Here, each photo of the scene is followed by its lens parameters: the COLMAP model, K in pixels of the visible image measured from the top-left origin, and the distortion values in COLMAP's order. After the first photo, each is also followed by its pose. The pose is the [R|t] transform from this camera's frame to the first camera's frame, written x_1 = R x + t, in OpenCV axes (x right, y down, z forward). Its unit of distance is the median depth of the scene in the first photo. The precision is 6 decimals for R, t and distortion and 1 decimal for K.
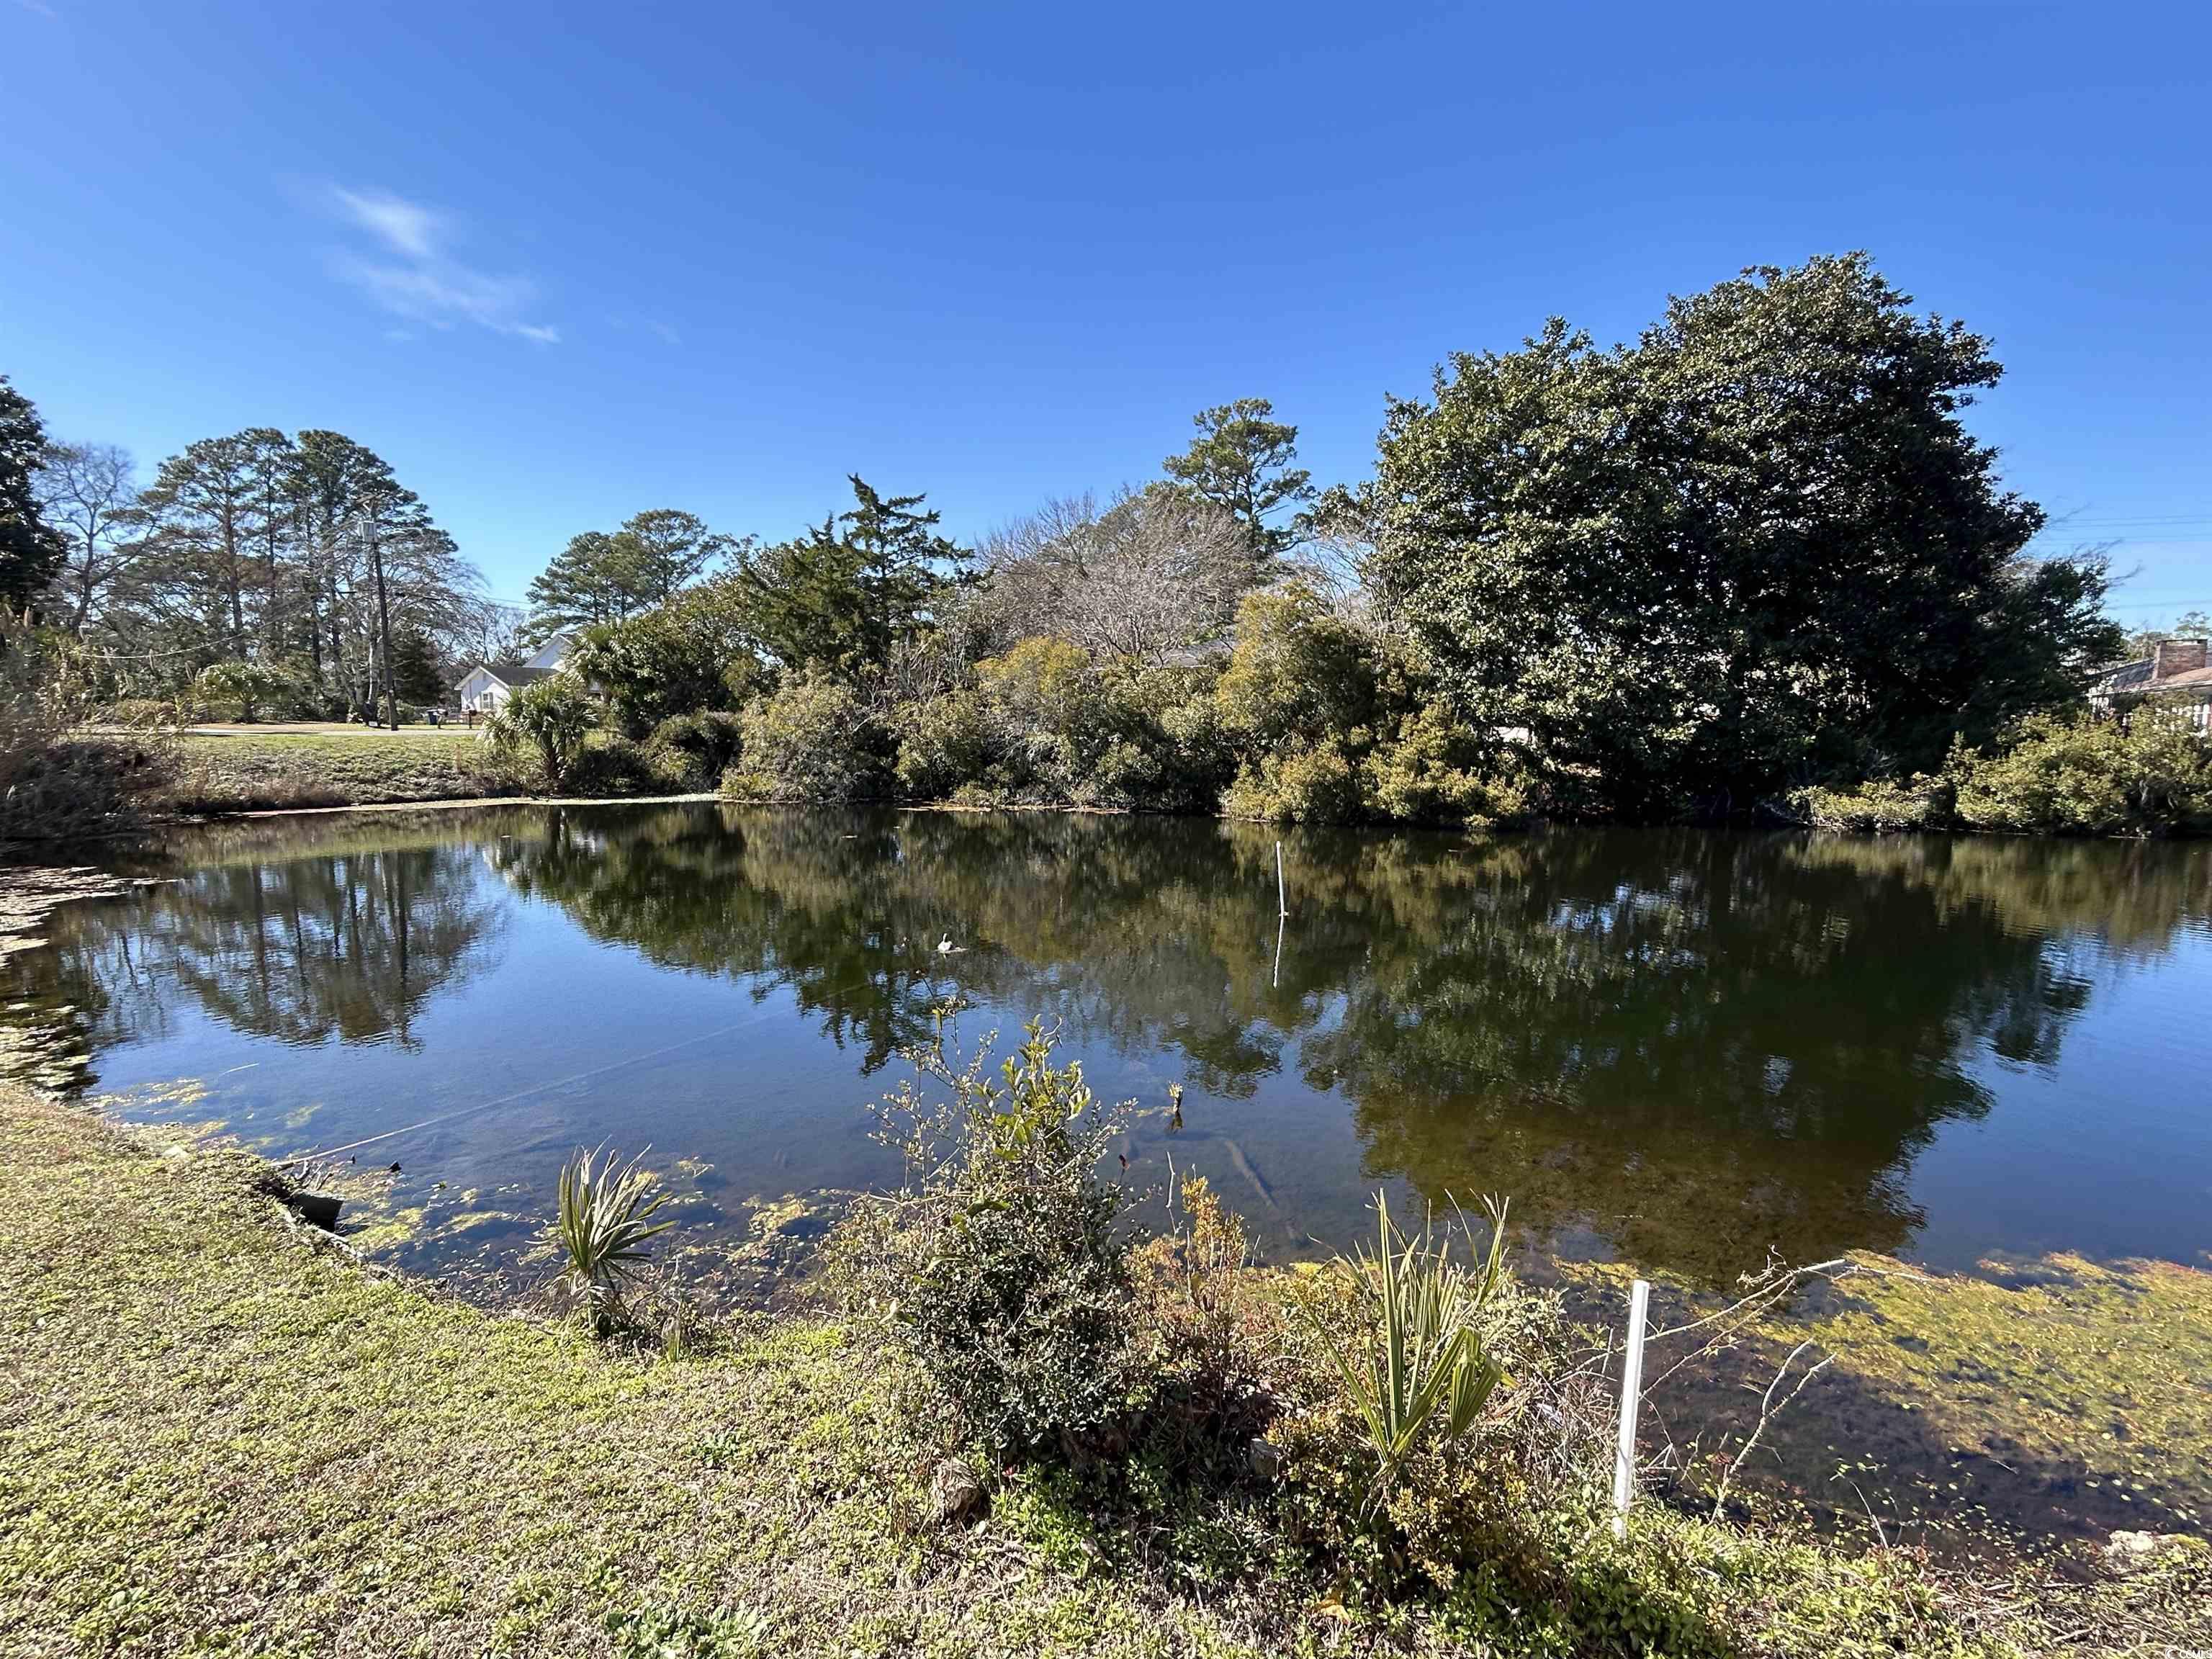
lens RADIAL K [[1043.0, 0, 1096.4], [0, 1043.0, 825.7], [0, 0, 1]] dist [-0.004055, 0.003842]
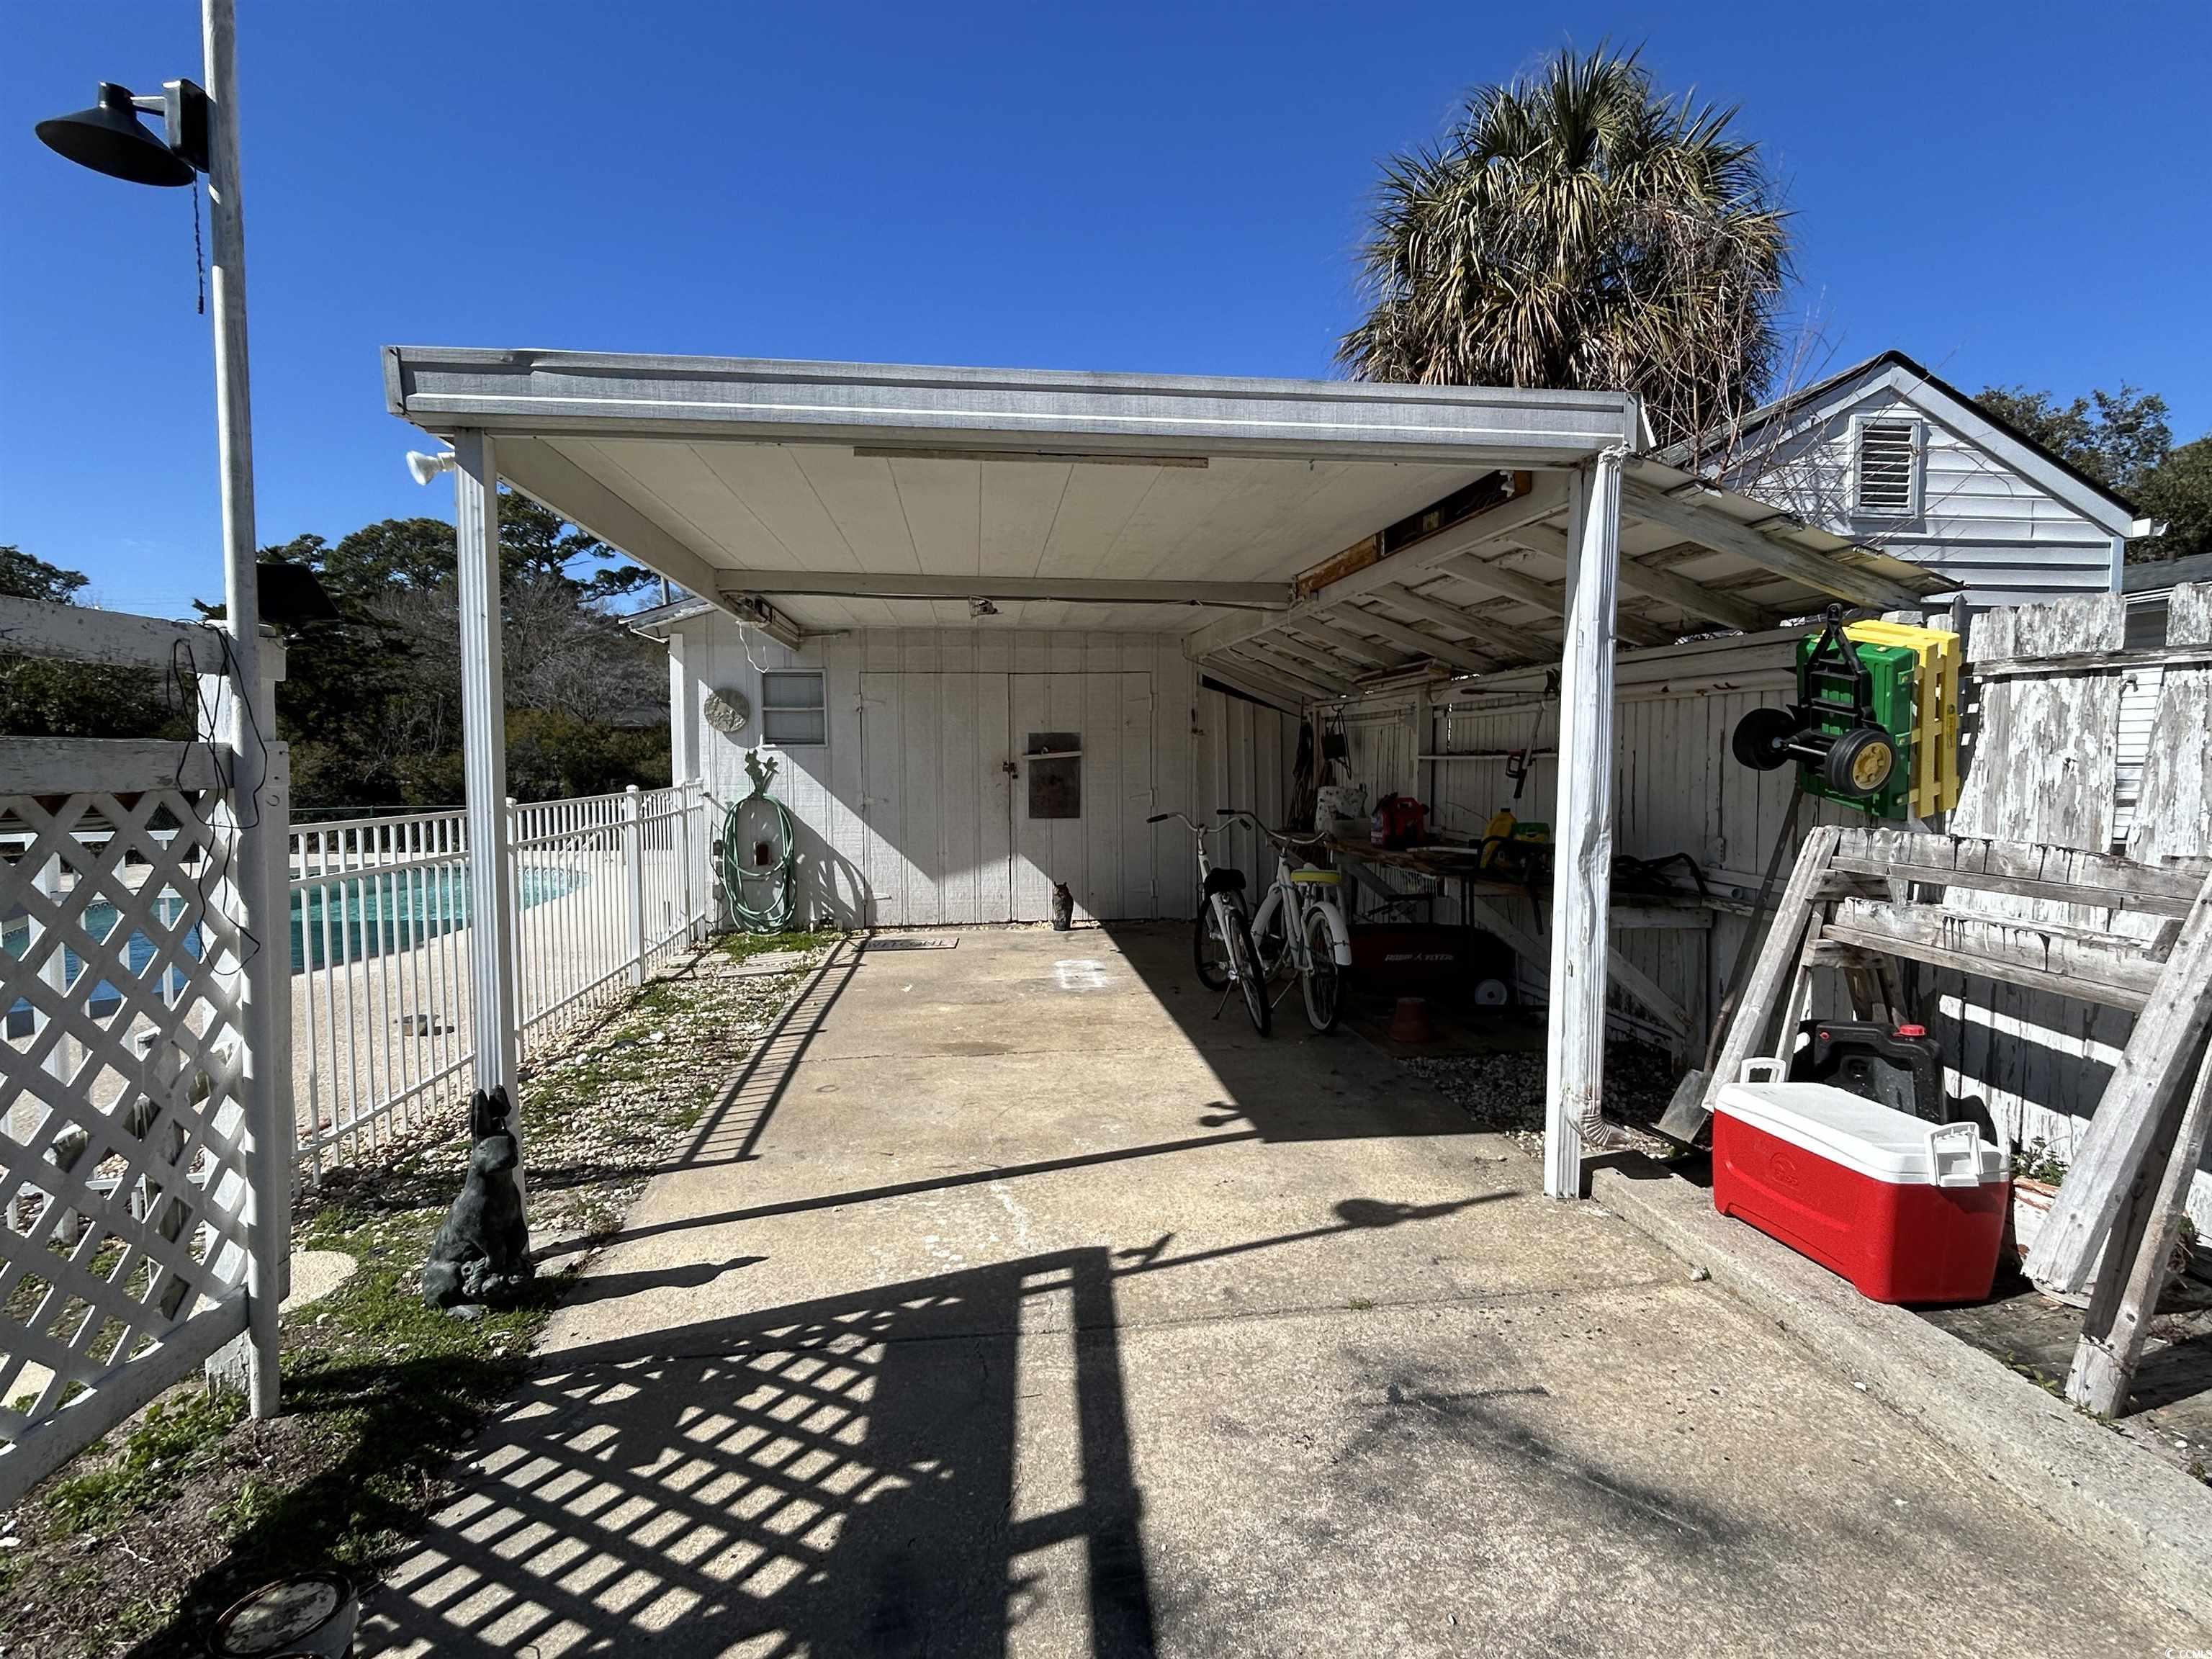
lens RADIAL K [[1086.0, 0, 1101.5], [0, 1086.0, 829.5], [0, 0, 1]] dist [-0.009186, 0.005546]
pose [[0.759941, -0.053080, 0.647821, -0.332606], [0.065607, 0.997834, 0.004797, 0.014466], [-0.646672, 0.038856, 0.761778, -0.440973]]
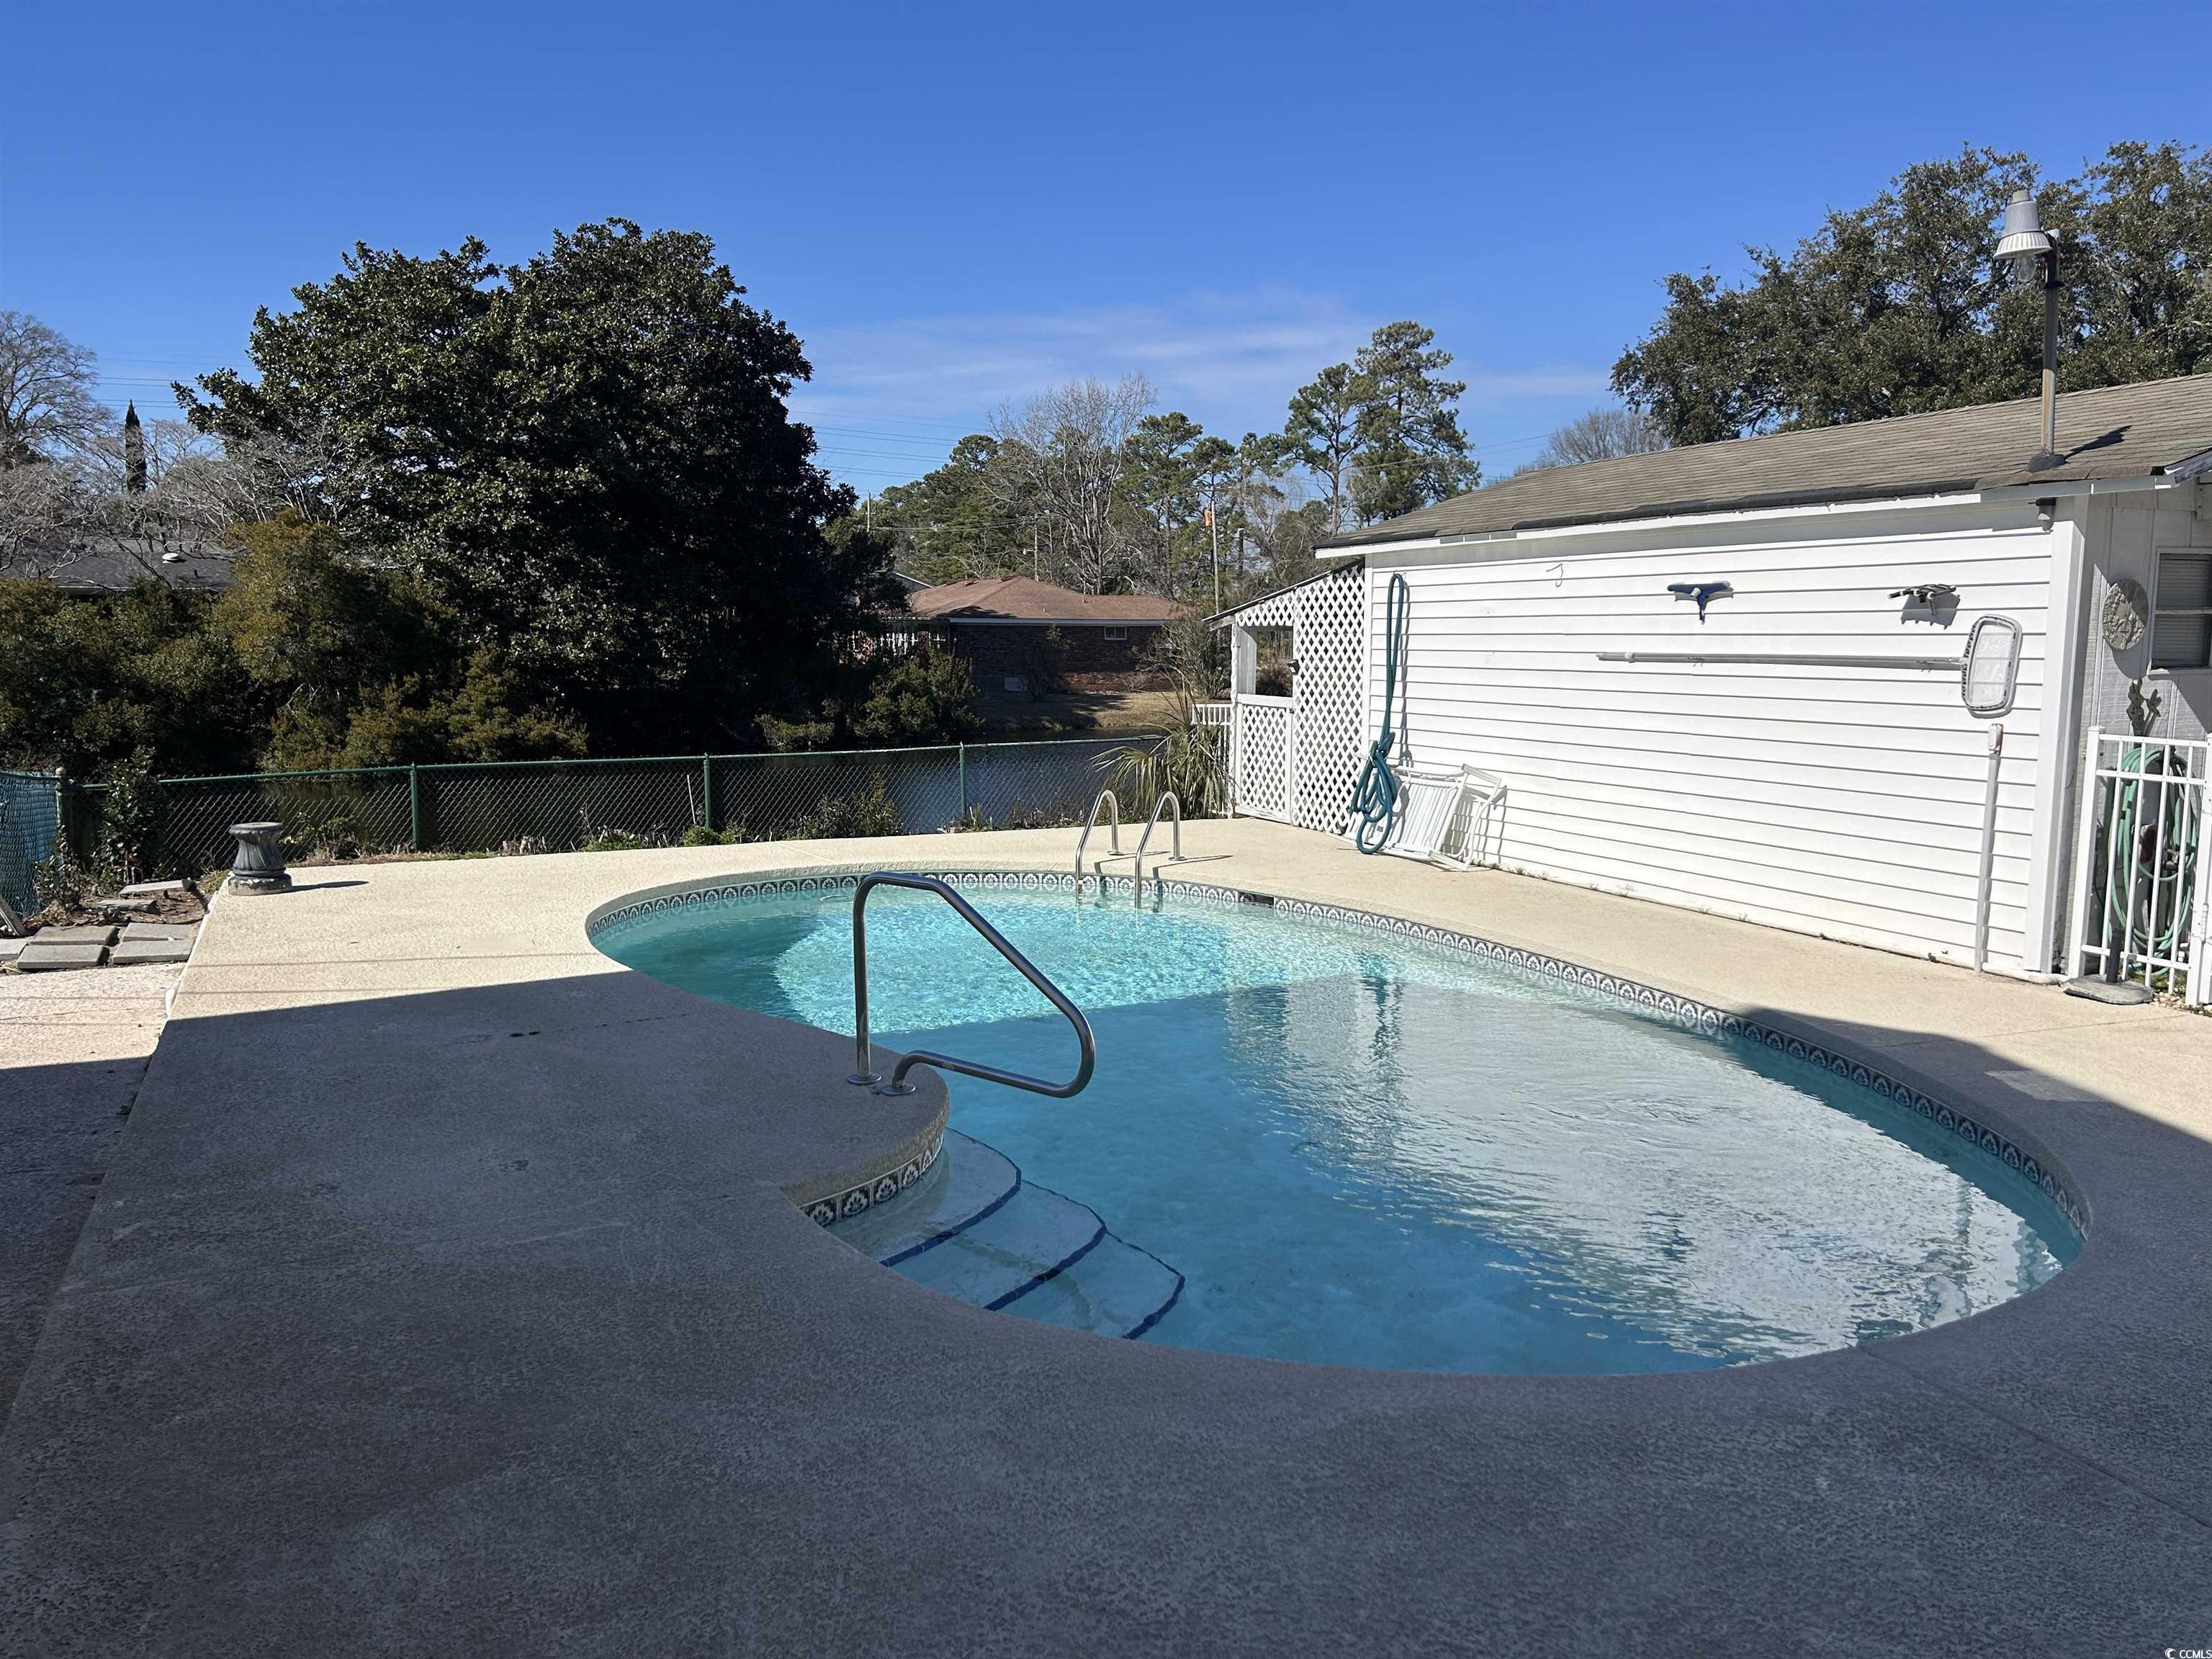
lens RADIAL K [[1656.4, 0, 1098.7], [0, 1656.4, 838.4], [0, 0, 1]] dist [0.054706, -0.059550]
pose [[0.527004, -0.111388, 0.842531, -0.489667], [0.080962, 0.993445, 0.080698, -0.012404], [-0.845997, 0.025685, 0.532568, -0.233135]]
